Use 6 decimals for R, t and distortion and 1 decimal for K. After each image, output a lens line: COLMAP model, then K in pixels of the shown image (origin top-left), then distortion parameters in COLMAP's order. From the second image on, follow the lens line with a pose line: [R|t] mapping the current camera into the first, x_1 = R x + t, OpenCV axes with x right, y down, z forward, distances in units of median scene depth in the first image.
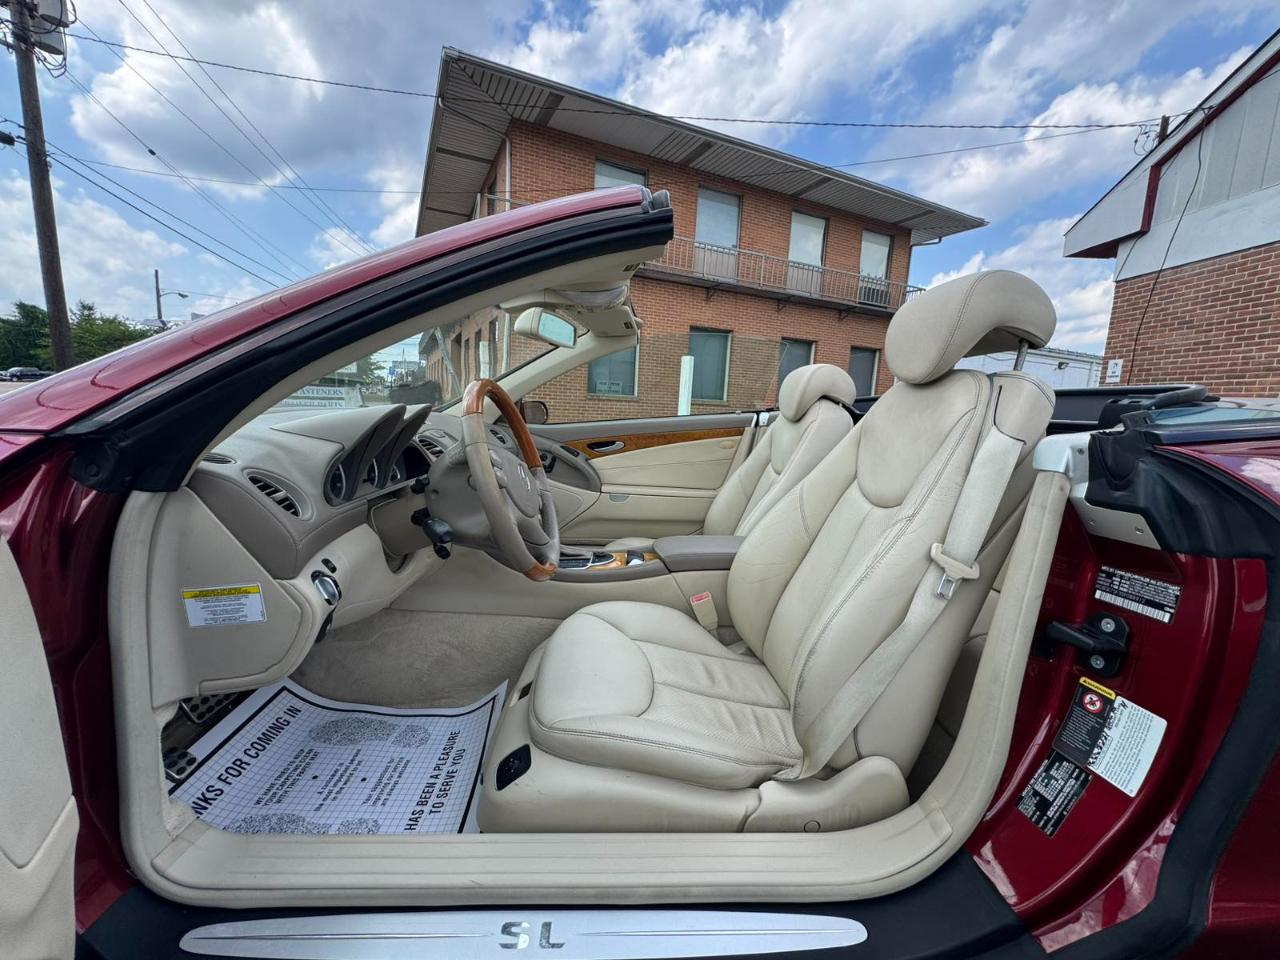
lens RADIAL K [[511.9, 0, 640.5], [0, 511.9, 480.6], [0, 0, 1]] dist [-0.002999, -0.000634]
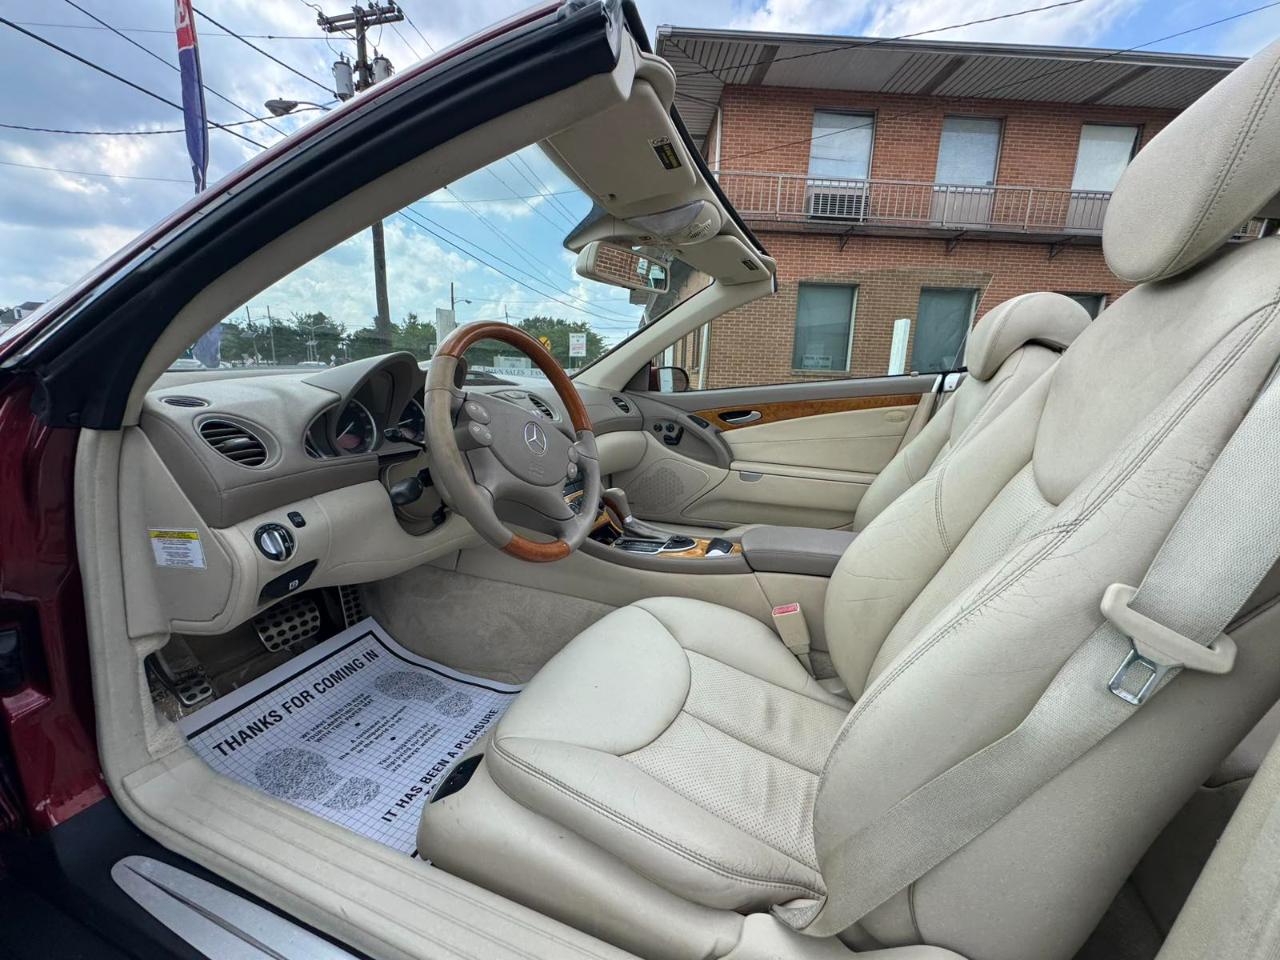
lens RADIAL K [[511.9, 0, 640.5], [0, 511.9, 480.6], [0, 0, 1]] dist [-0.002999, -0.000634]
pose [[0.917475, 0.058010, -0.393540, 0.236709], [-0.043605, 0.998014, 0.045456, 0.016027], [0.395396, -0.024544, 0.918183, 0.260512]]
